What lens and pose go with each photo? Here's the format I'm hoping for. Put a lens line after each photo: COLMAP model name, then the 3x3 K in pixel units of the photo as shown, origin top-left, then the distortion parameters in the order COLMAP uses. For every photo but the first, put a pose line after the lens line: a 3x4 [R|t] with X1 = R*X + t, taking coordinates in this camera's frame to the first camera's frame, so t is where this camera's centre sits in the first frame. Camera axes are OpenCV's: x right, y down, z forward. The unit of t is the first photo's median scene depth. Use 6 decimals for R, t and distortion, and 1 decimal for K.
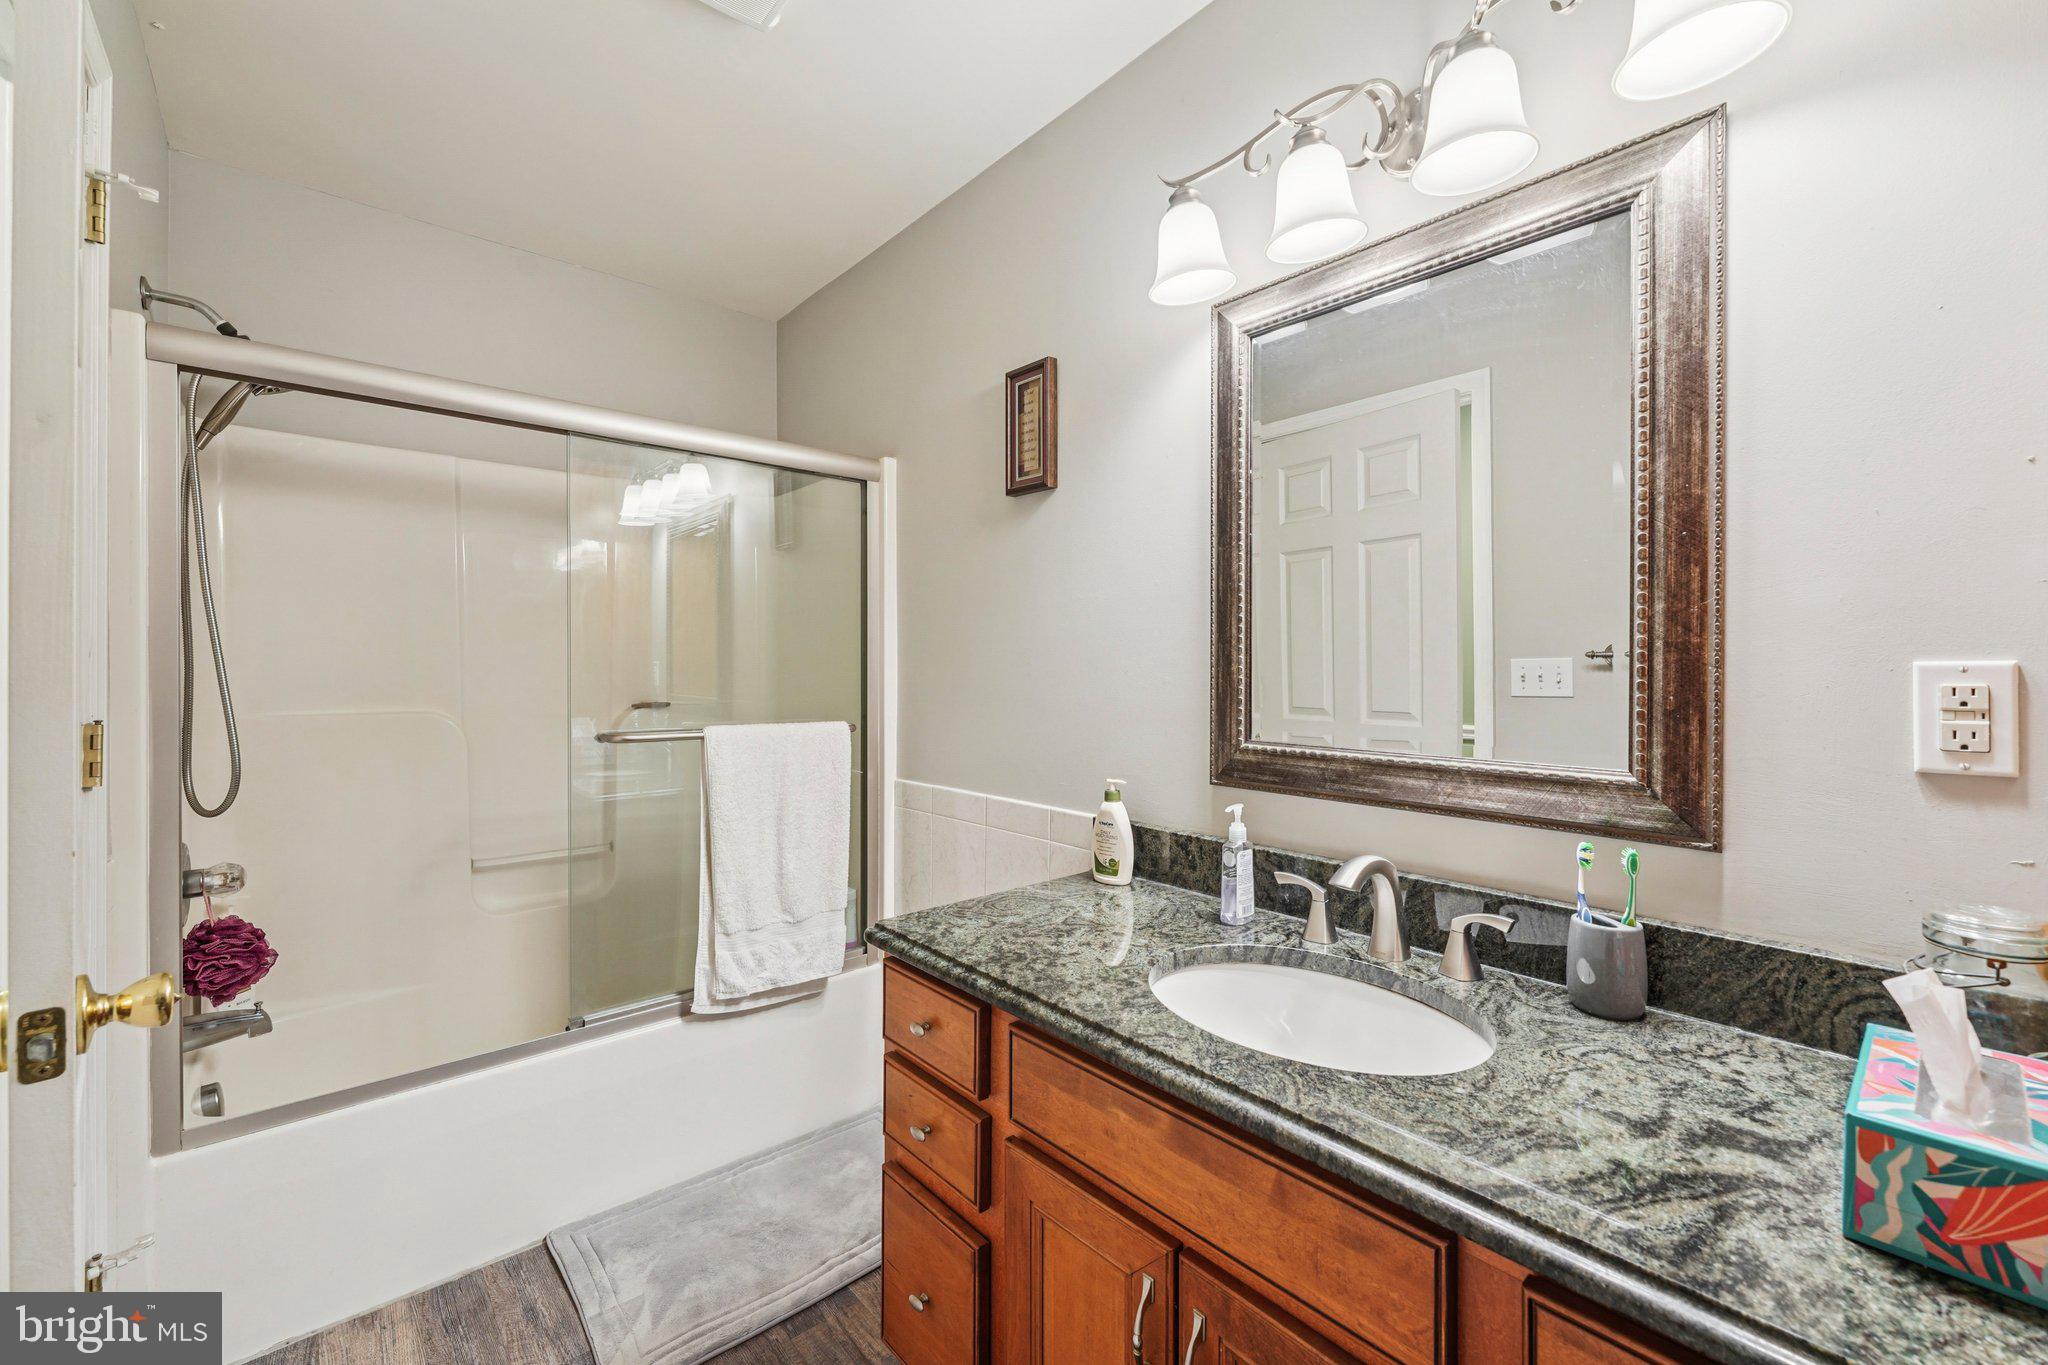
lens RADIAL K [[826.8, 0, 1018.5], [0, 826.8, 665.3], [0, 0, 1]] dist [-0.006477, -0.000375]
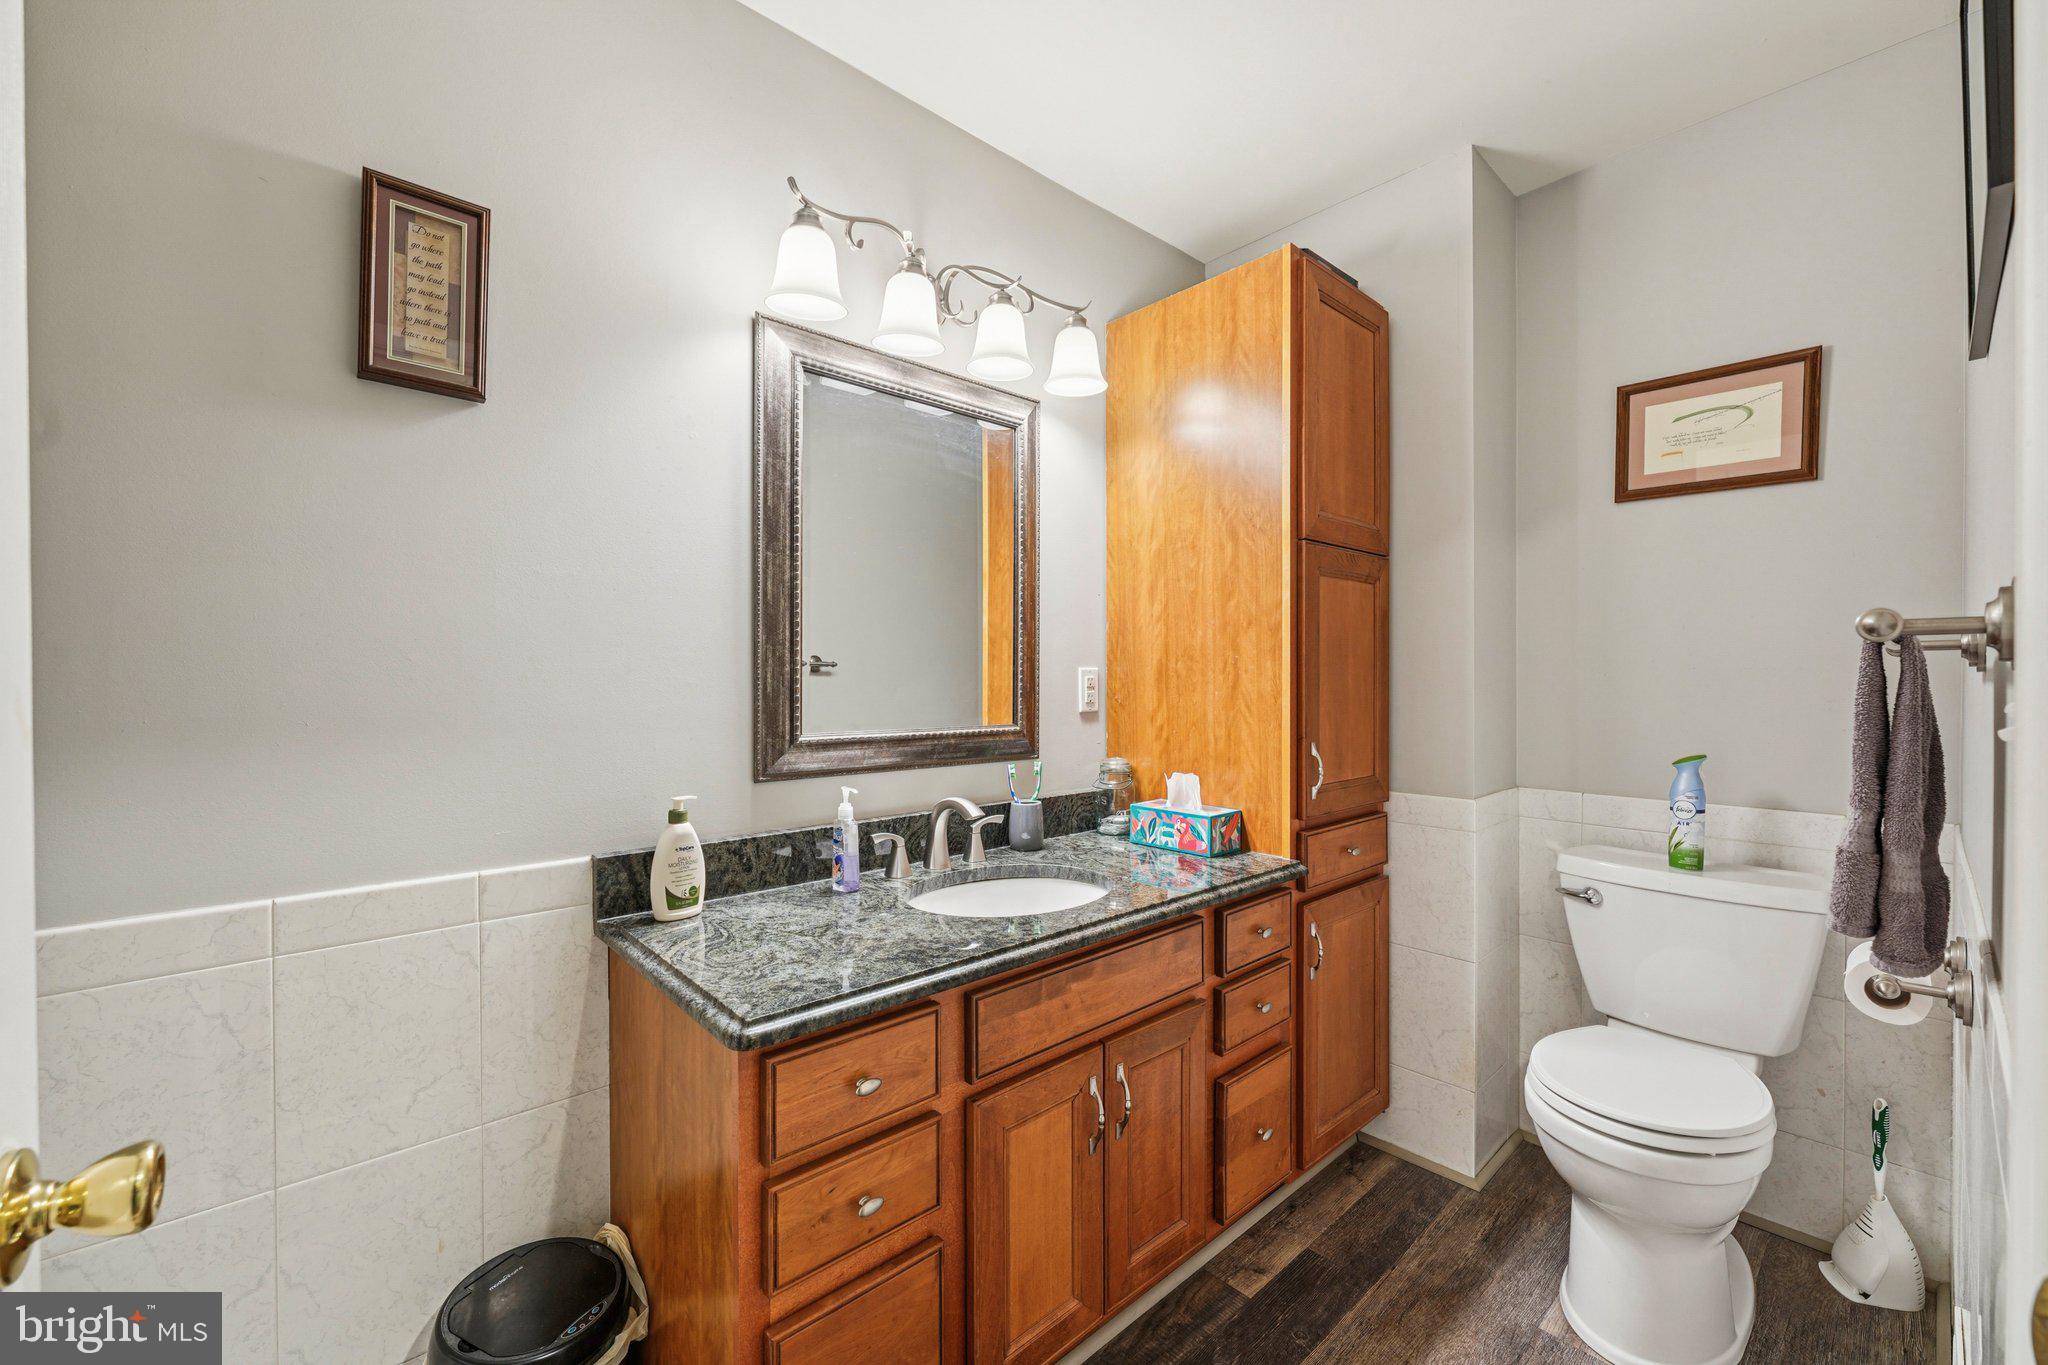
lens RADIAL K [[826.8, 0, 1019.6], [0, 826.8, 682.6], [0, 0, 1]] dist [-0.006477, -0.000375]
pose [[-0.025221, -0.003040, 0.999677, -0.916143], [0.001950, 0.999993, 0.003090, 0.021099], [-0.999680, 0.002027, -0.025215, 0.815321]]
